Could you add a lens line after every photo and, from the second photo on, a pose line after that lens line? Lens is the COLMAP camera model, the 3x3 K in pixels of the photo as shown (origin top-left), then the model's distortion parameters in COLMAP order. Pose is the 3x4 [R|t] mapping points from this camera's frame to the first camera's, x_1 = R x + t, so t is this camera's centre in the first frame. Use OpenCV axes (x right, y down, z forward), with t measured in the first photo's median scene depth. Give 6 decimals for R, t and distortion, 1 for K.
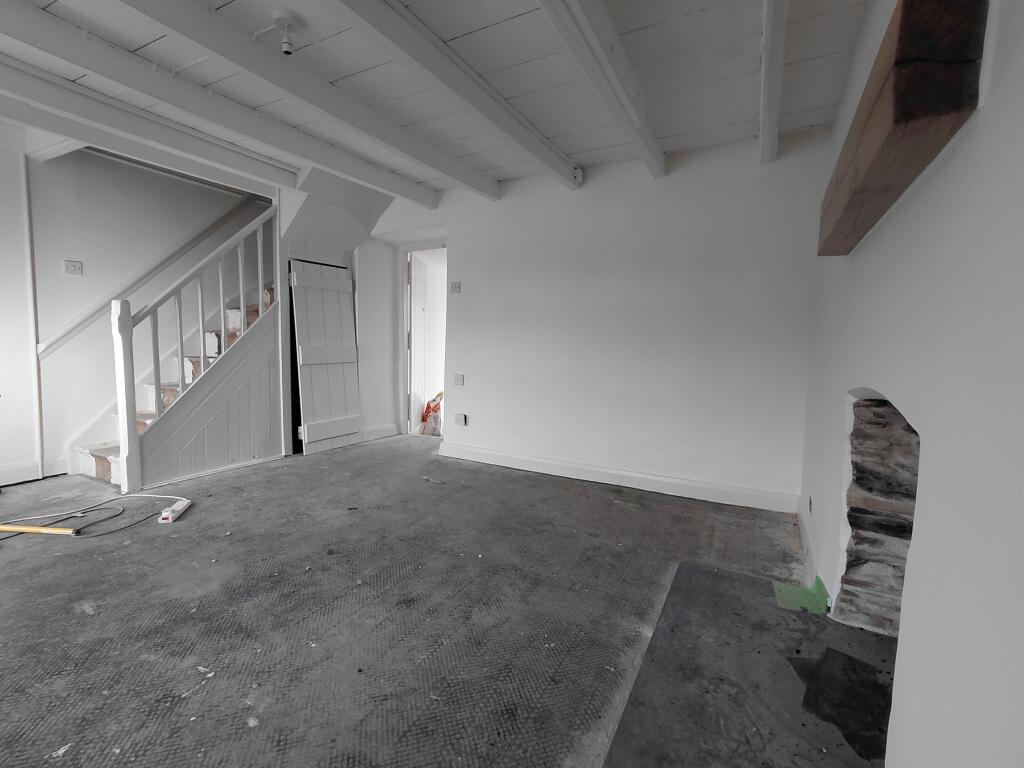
lens RADIAL K [[473.2, 0, 509.3], [0, 473.2, 372.1], [0, 0, 1]] dist [-0.001412, -0.000513]
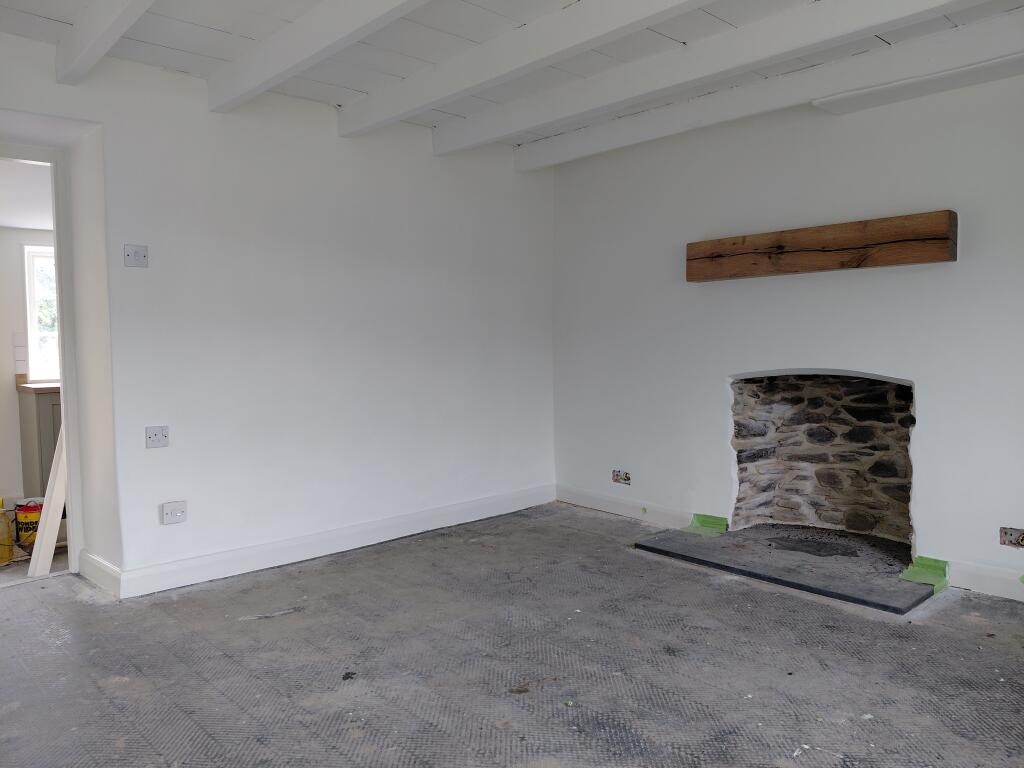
lens RADIAL K [[751.7, 0, 512.8], [0, 751.7, 377.8], [0, 0, 1]] dist [0.119751, -0.216564]
pose [[0.321005, -0.071130, 0.944403, -1.473155], [0.087136, 0.995164, 0.045336, -0.099253], [-0.943061, 0.067739, 0.325651, 0.714188]]
